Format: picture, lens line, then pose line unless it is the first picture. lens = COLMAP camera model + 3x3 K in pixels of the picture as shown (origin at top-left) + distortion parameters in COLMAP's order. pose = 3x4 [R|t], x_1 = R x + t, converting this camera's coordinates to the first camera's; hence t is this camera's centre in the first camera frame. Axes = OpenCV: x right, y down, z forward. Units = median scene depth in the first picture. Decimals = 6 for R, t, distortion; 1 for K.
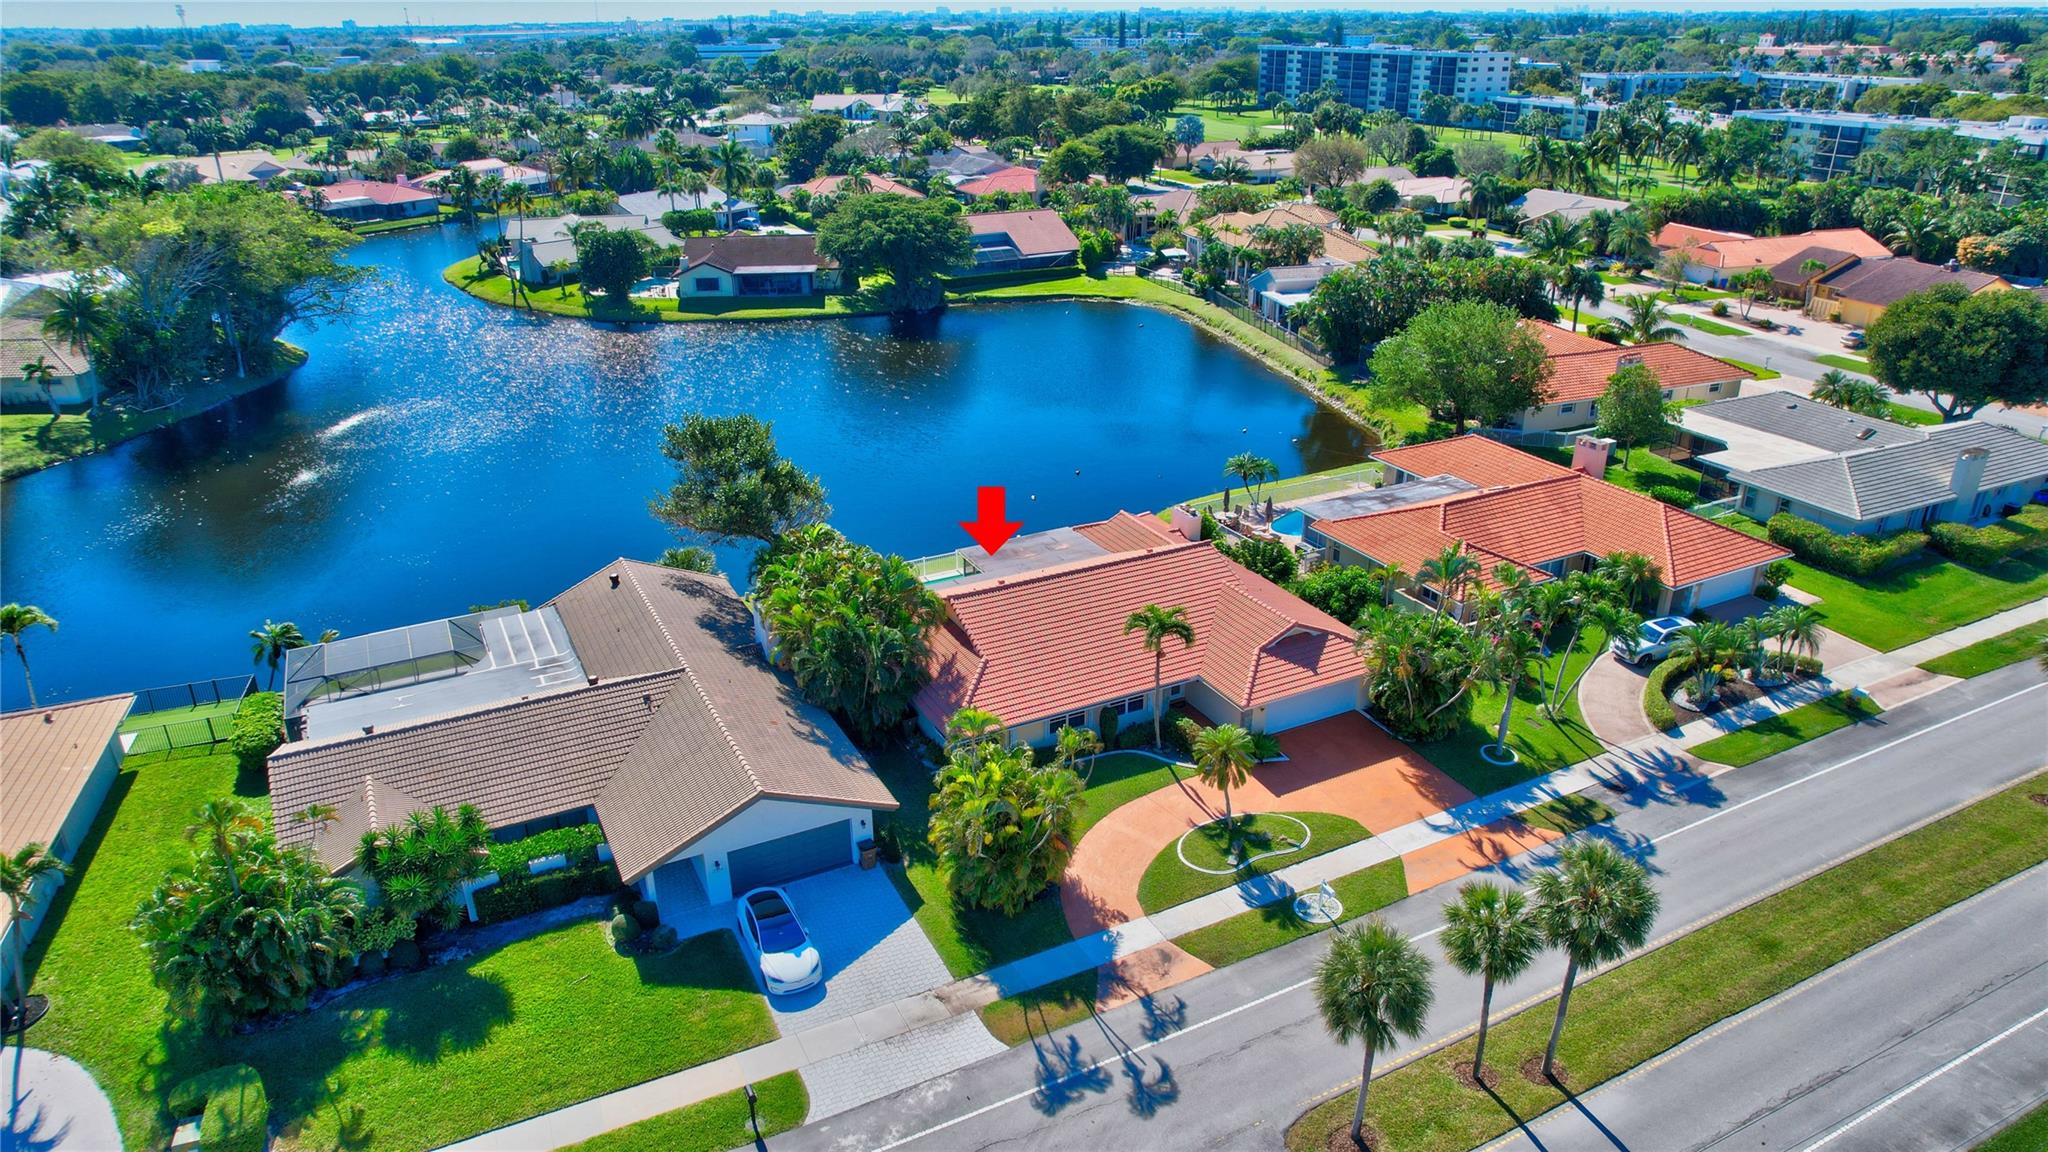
lens RADIAL K [[1294.5, 0, 1024.0], [0, 1294.5, 576.0], [0, 0, 1]] dist [-0.072591, 0.059566]
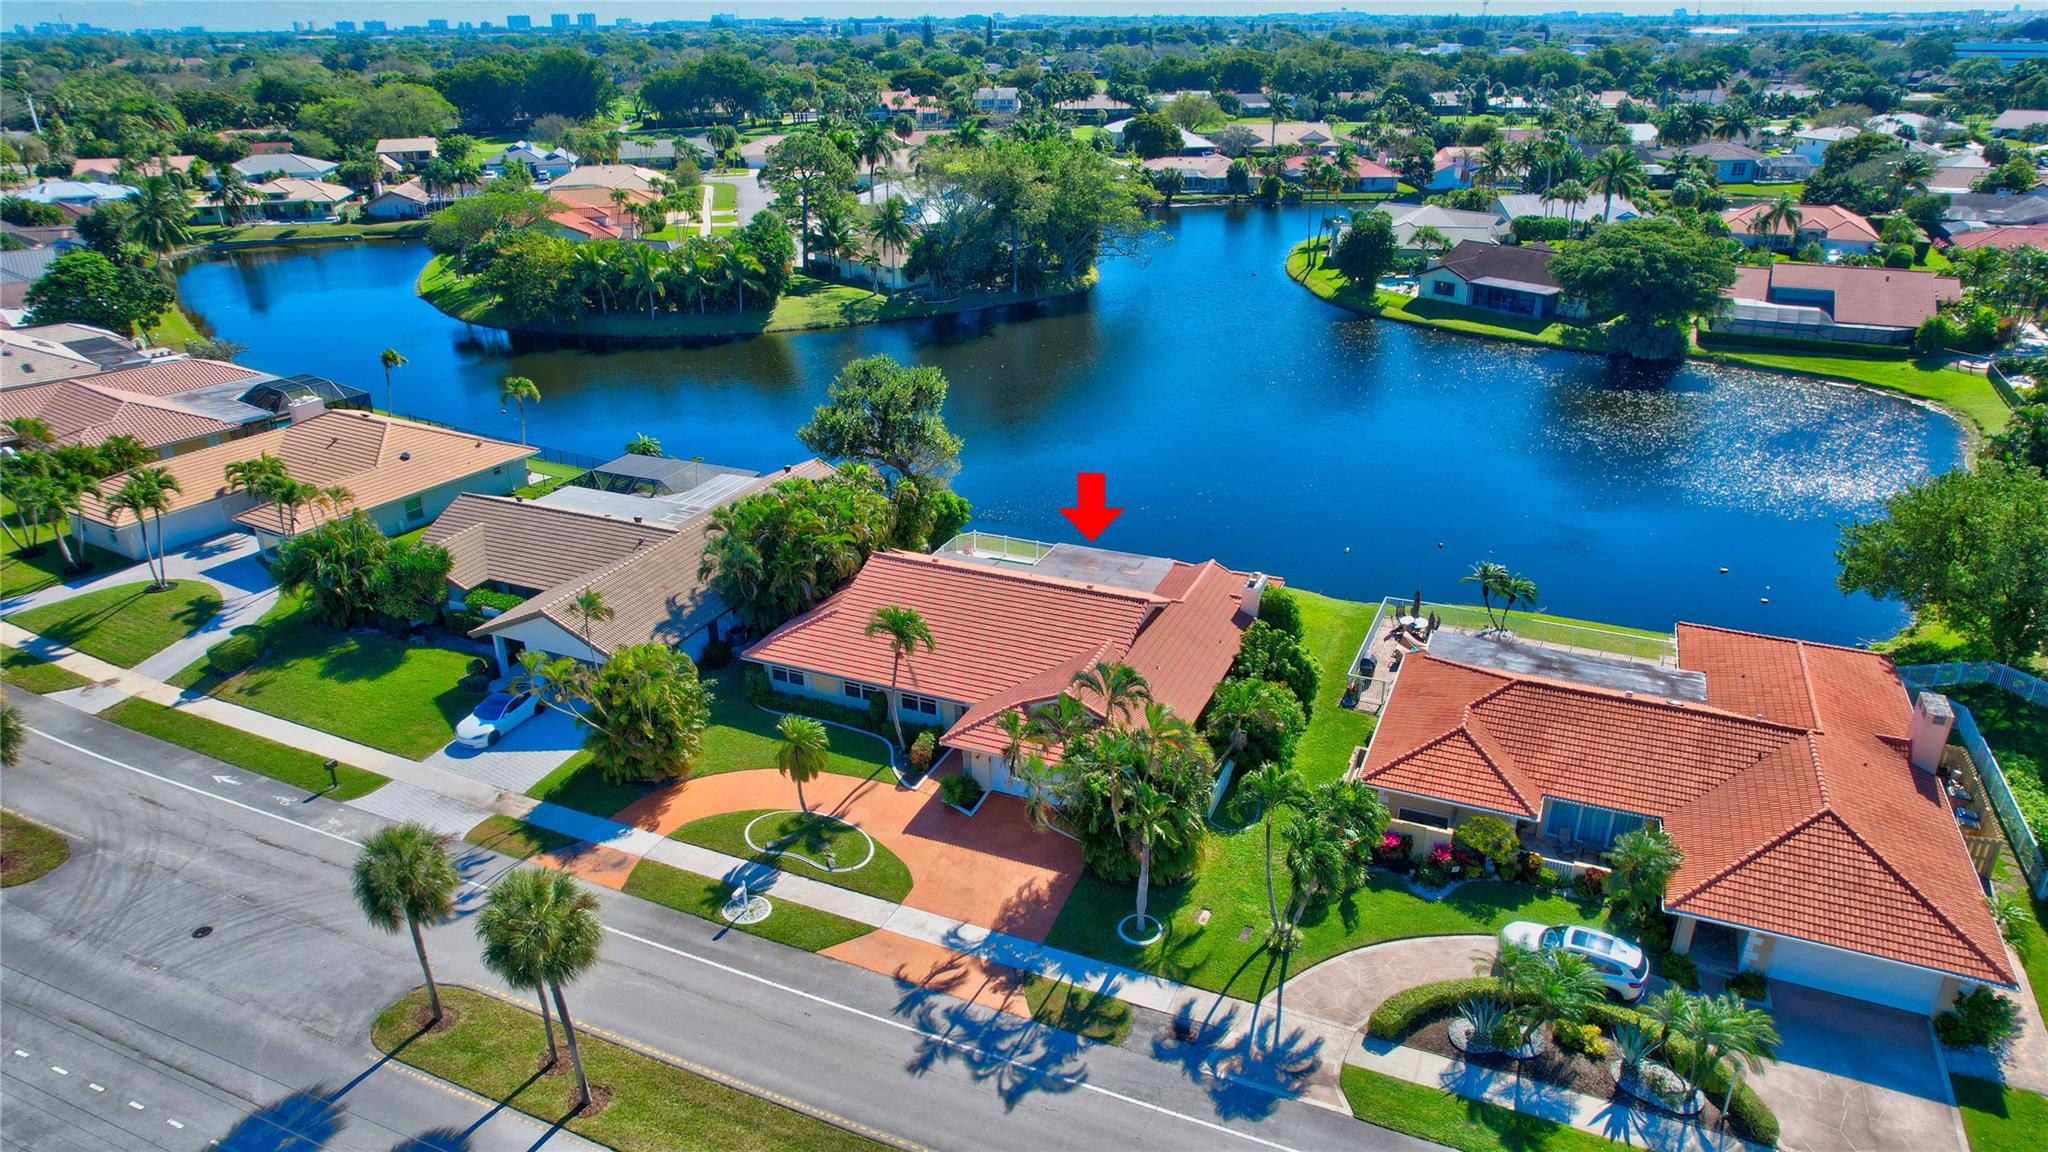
lens RADIAL K [[1294.5, 0, 1024.0], [0, 1294.5, 576.0], [0, 0, 1]] dist [-0.072591, 0.059566]
pose [[0.633243, 0.313495, -0.707619, 0.810854], [-0.307725, 0.940900, 0.141464, -0.162123], [0.710147, 0.128171, 0.692288, 0.338556]]
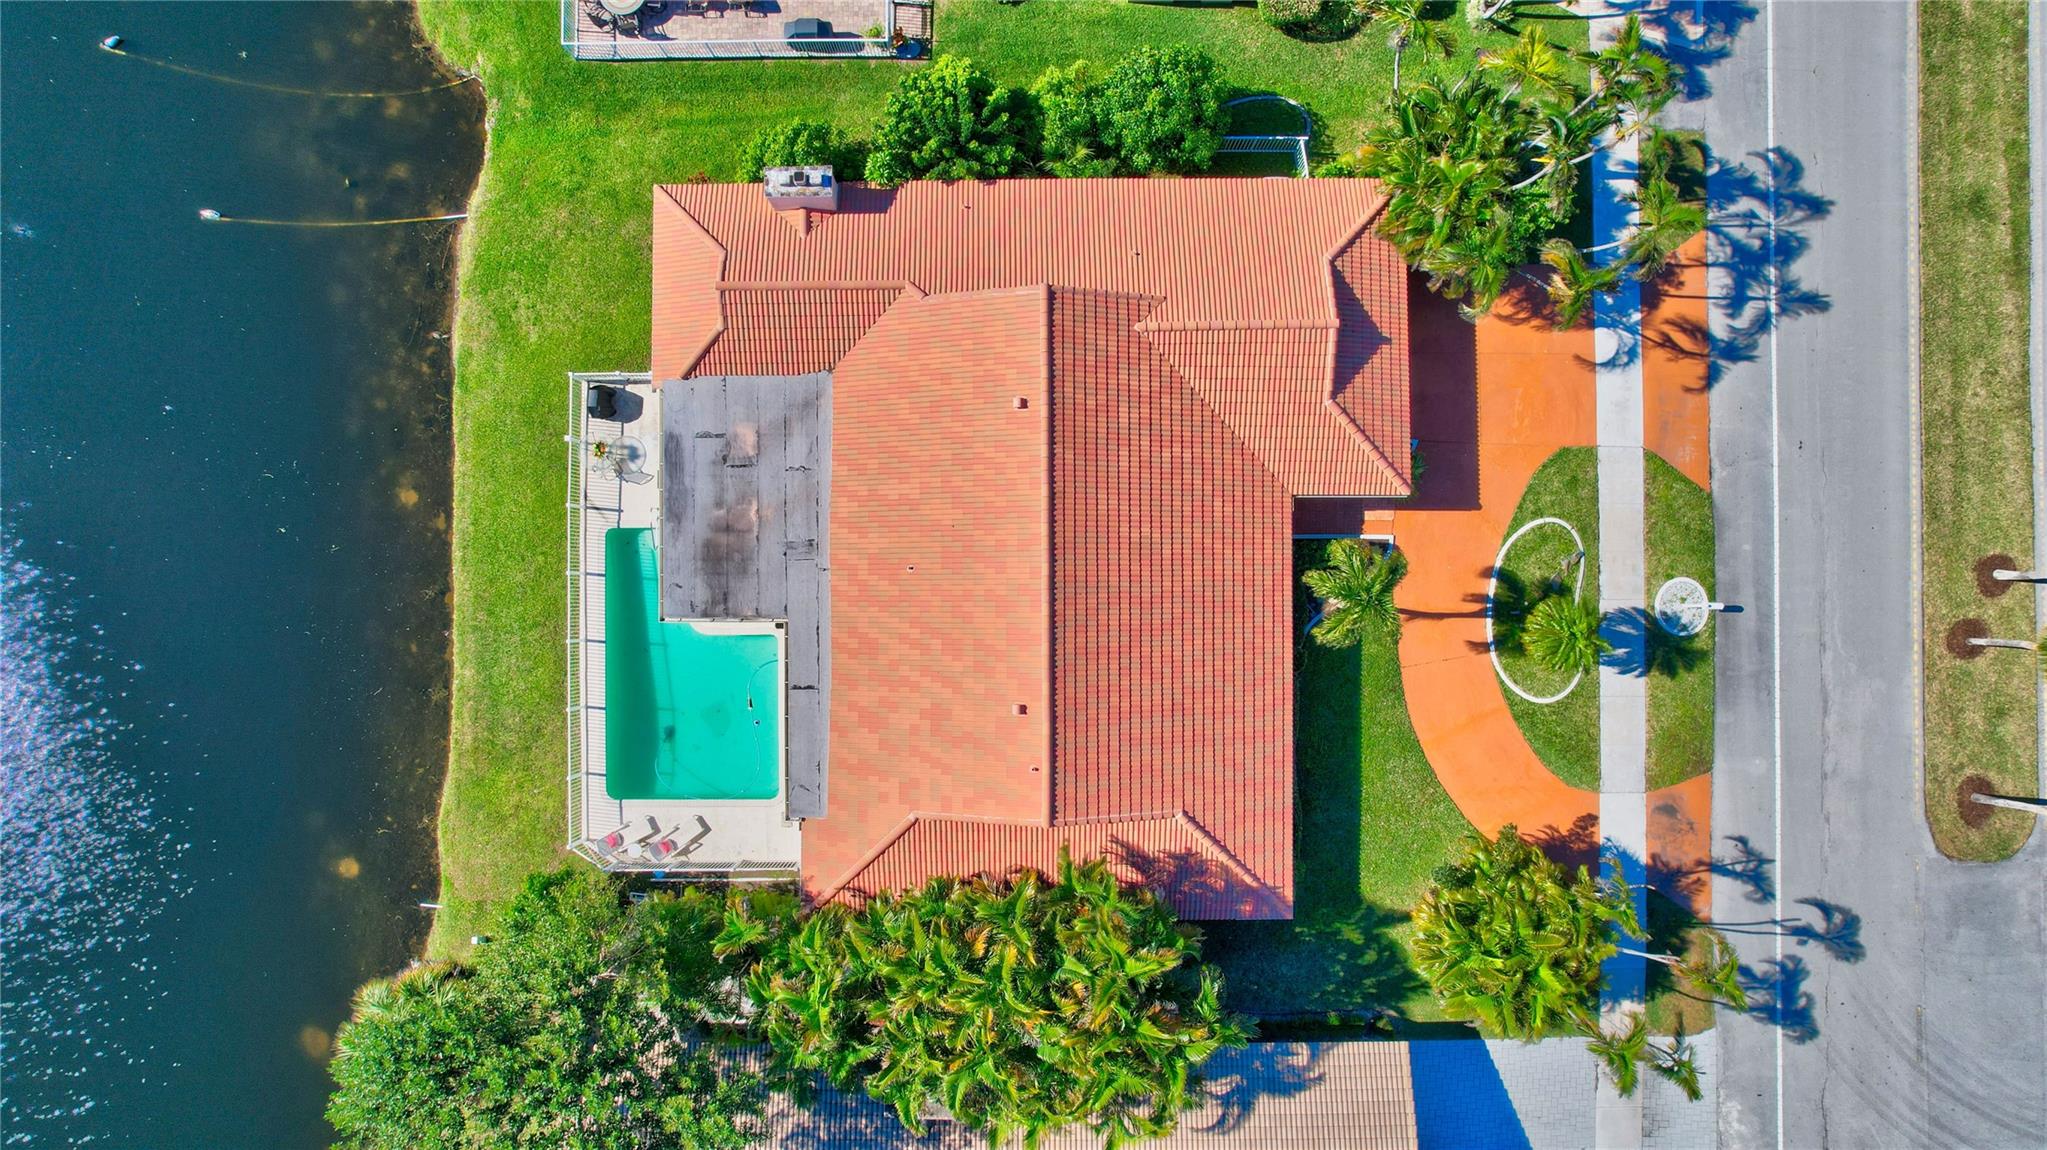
lens RADIAL K [[1293.9, 0, 1023.5], [0, 1293.9, 575.0], [0, 0, 1]] dist [-0.072591, 0.059566]
pose [[0.456654, -0.889469, 0.017684, 0.027092], [0.334842, 0.190256, 0.922867, -0.544032], [-0.824226, -0.415509, 0.384712, 0.842887]]
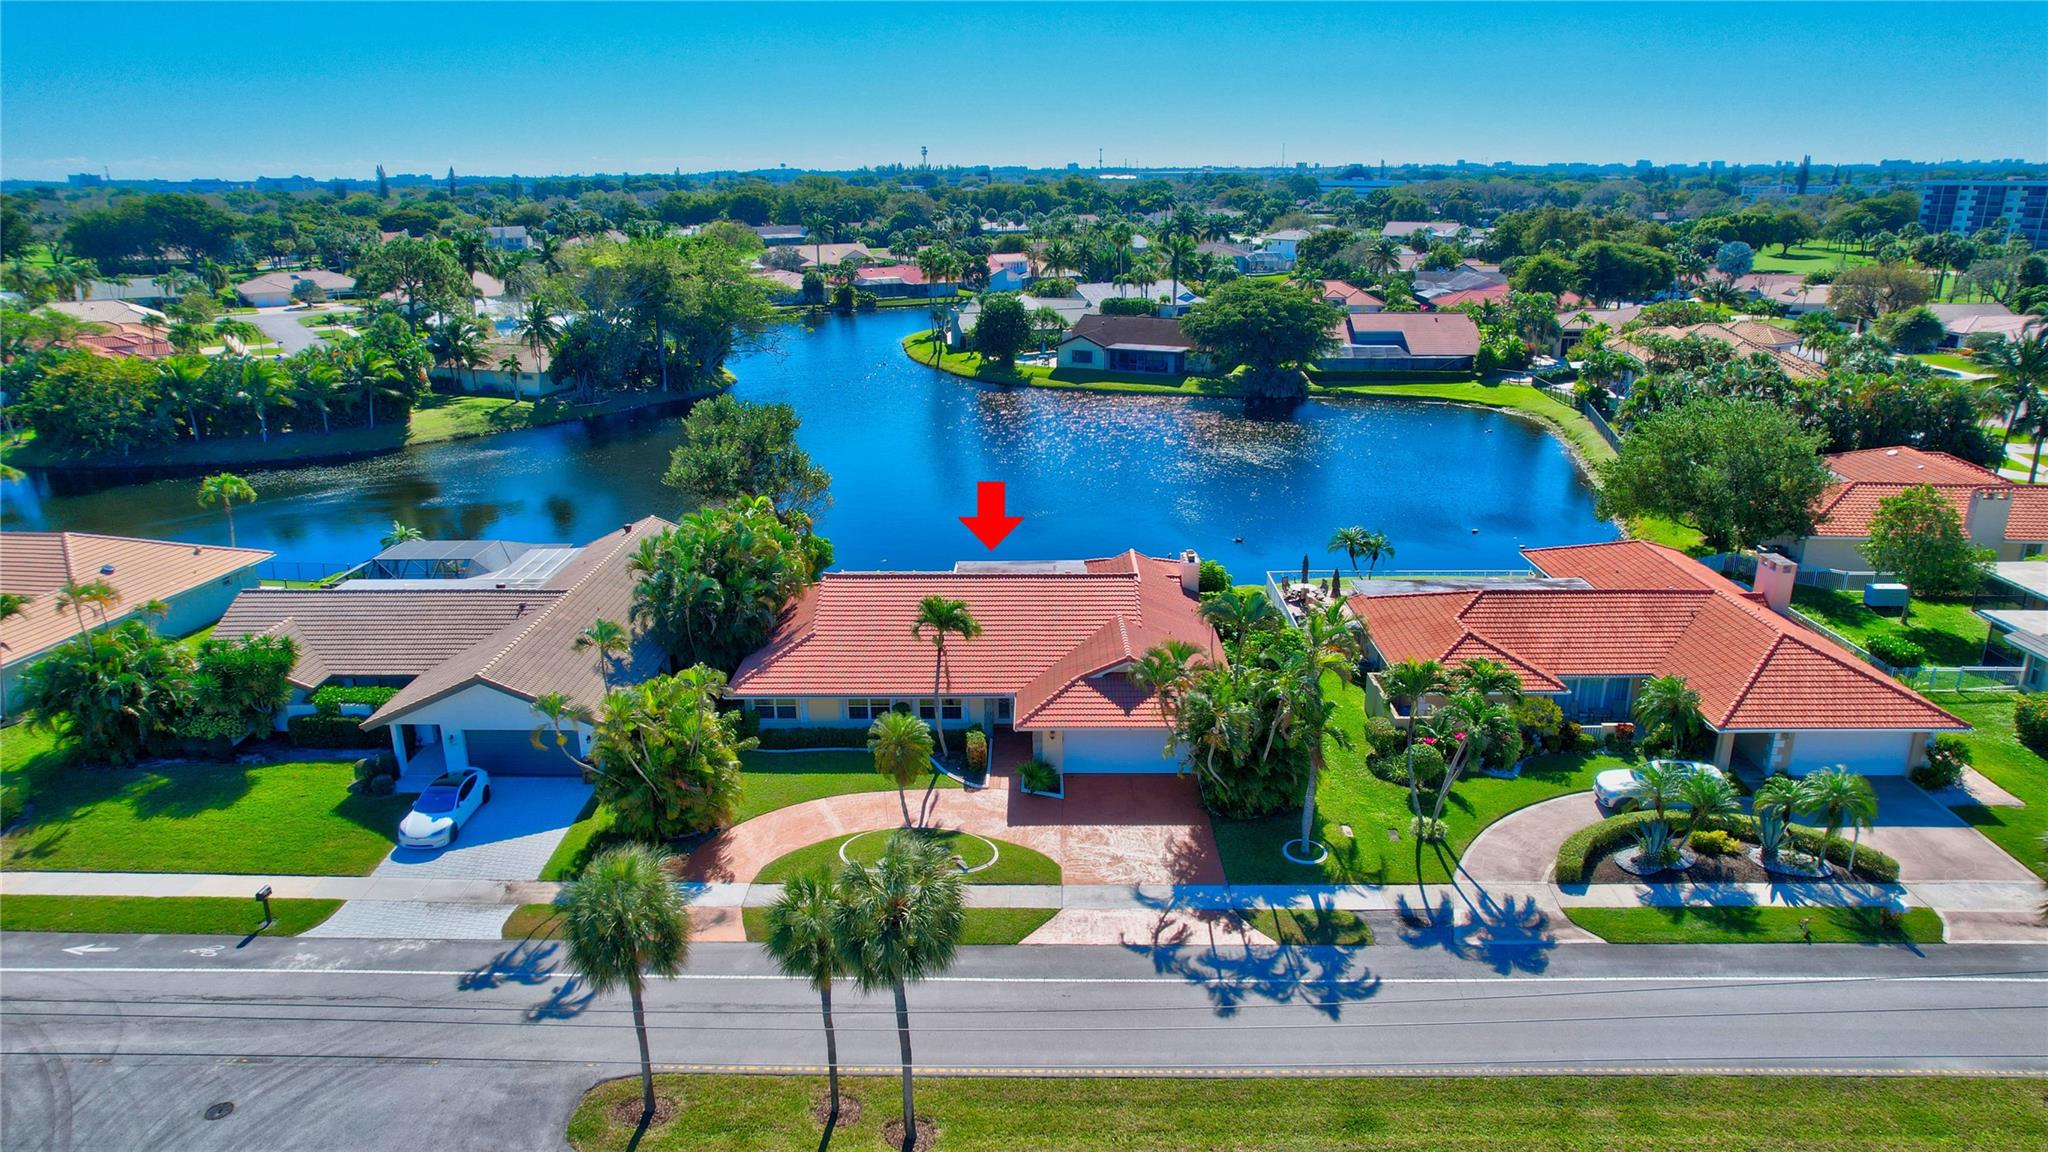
lens RADIAL K [[1294.5, 0, 1024.0], [0, 1294.5, 576.0], [0, 0, 1]] dist [-0.072591, 0.059566]
pose [[0.885282, 0.142306, -0.442746, 0.532673], [-0.186295, 0.980825, -0.057248, 0.046062], [0.426110, 0.133162, 0.894817, 0.163240]]
